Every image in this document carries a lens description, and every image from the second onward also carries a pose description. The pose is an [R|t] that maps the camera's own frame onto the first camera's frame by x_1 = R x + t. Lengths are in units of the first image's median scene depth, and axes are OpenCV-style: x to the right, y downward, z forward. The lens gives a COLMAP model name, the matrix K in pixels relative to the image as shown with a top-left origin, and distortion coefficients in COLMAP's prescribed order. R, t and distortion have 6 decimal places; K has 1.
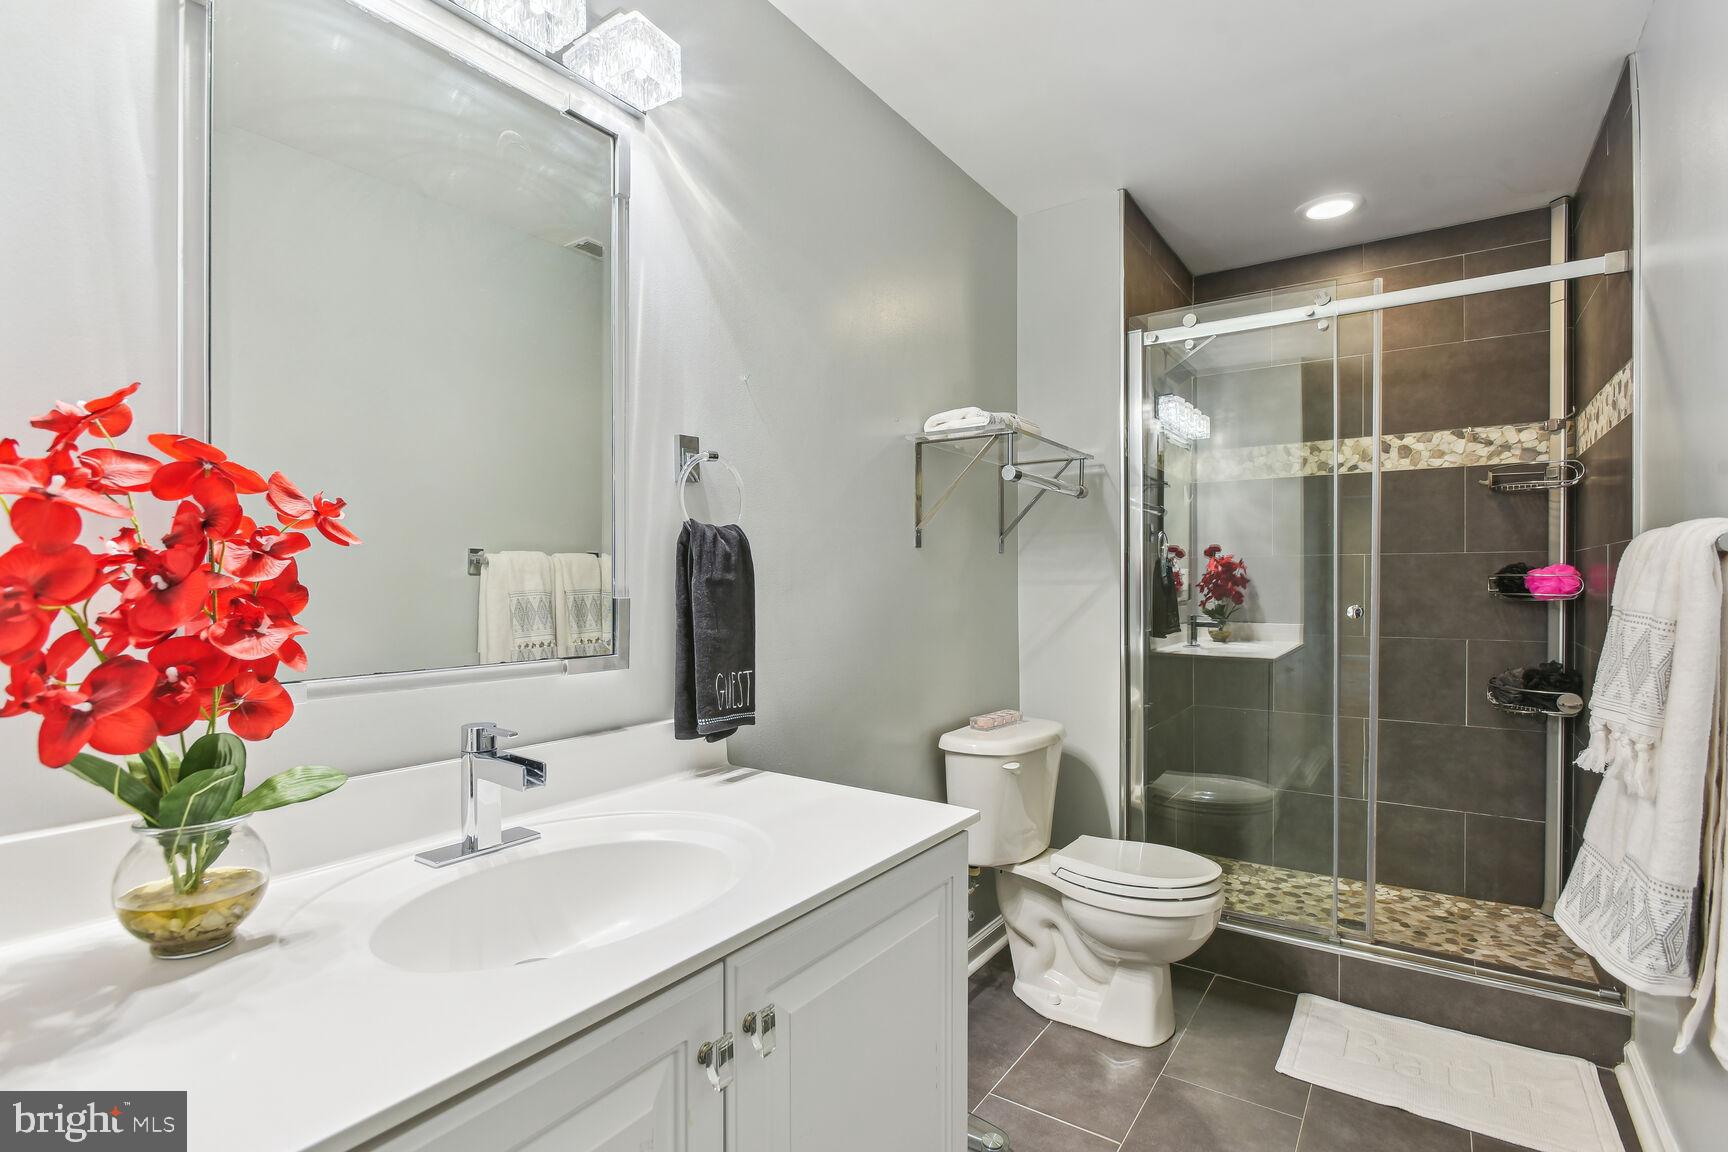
lens RADIAL K [[834.8, 0, 864.0], [0, 834.8, 576.0], [0, 0, 1]] dist [-0.001014, -0.000052]
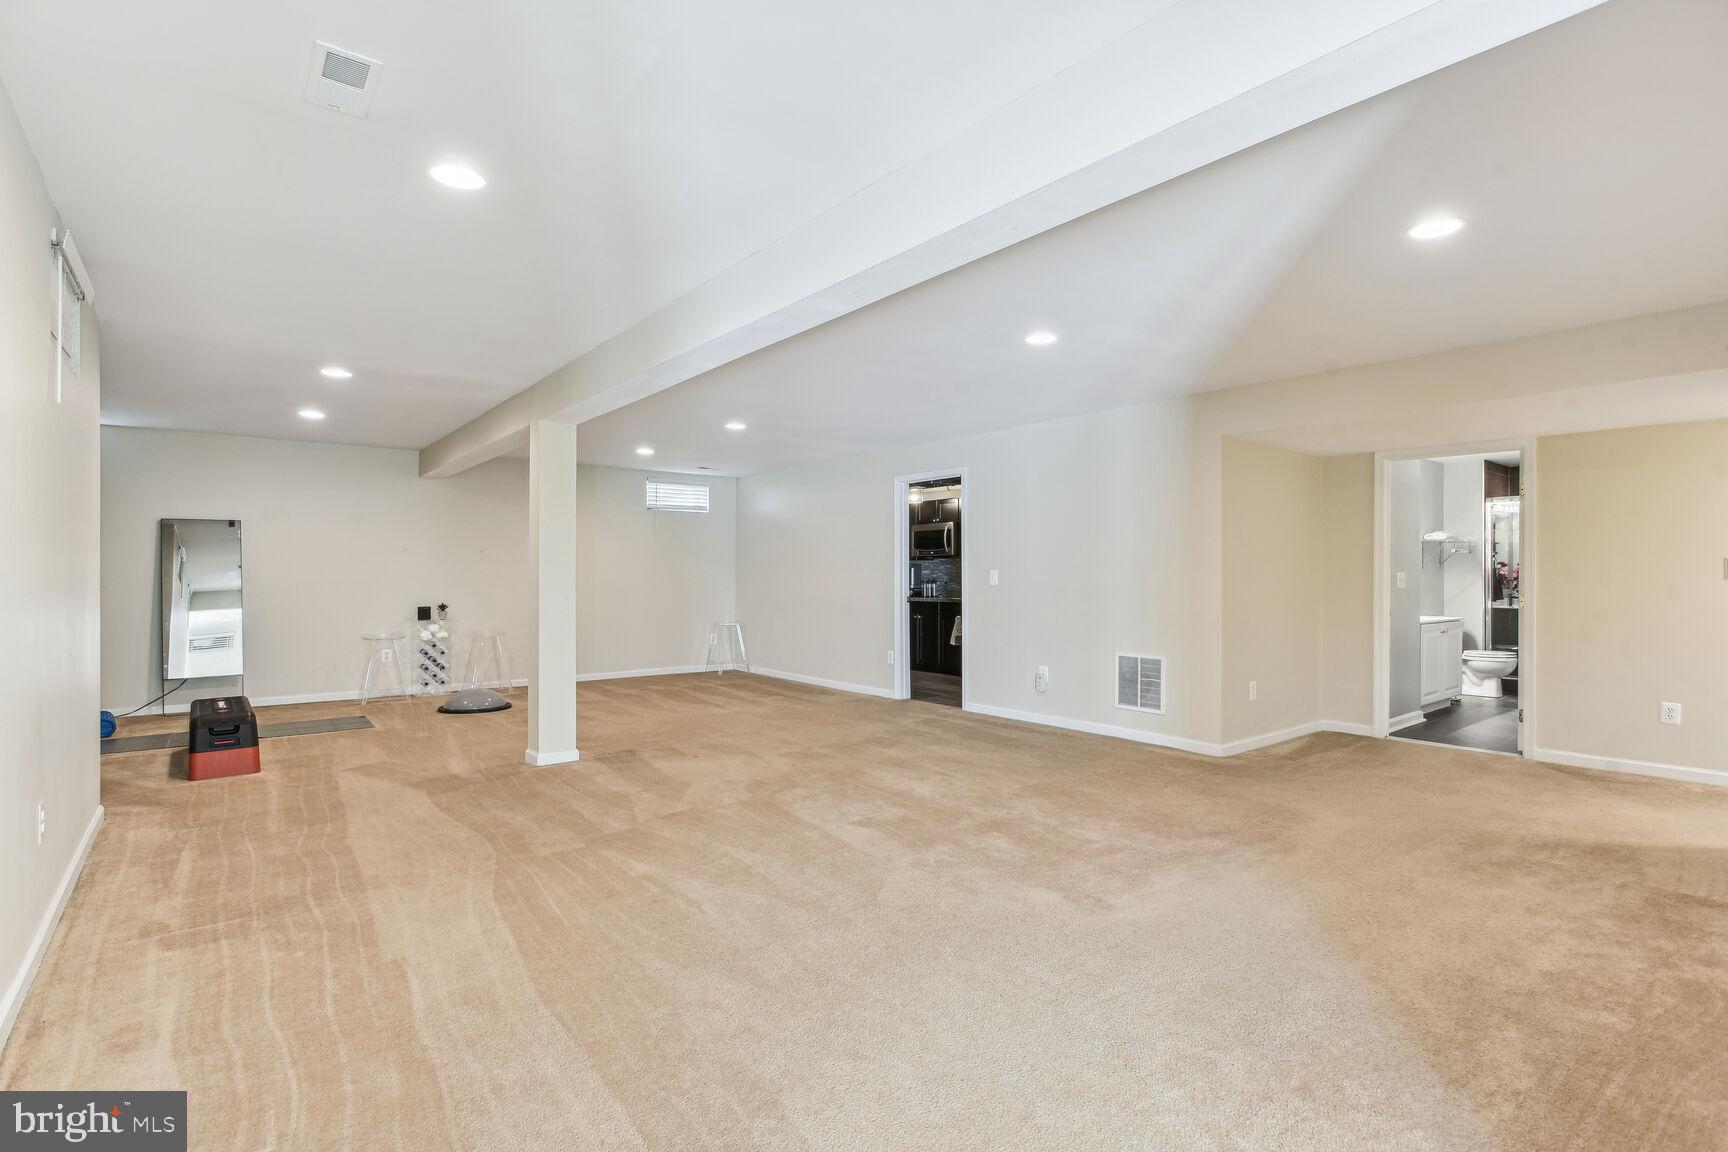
lens RADIAL K [[834.8, 0, 864.0], [0, 834.8, 576.0], [0, 0, 1]] dist [-0.001014, -0.000052]
pose [[0.958111, 0.001849, -0.286391, -1.094420], [-0.000168, 0.999983, 0.005895, -0.022495], [0.286397, -0.005600, 0.958095, -2.864258]]
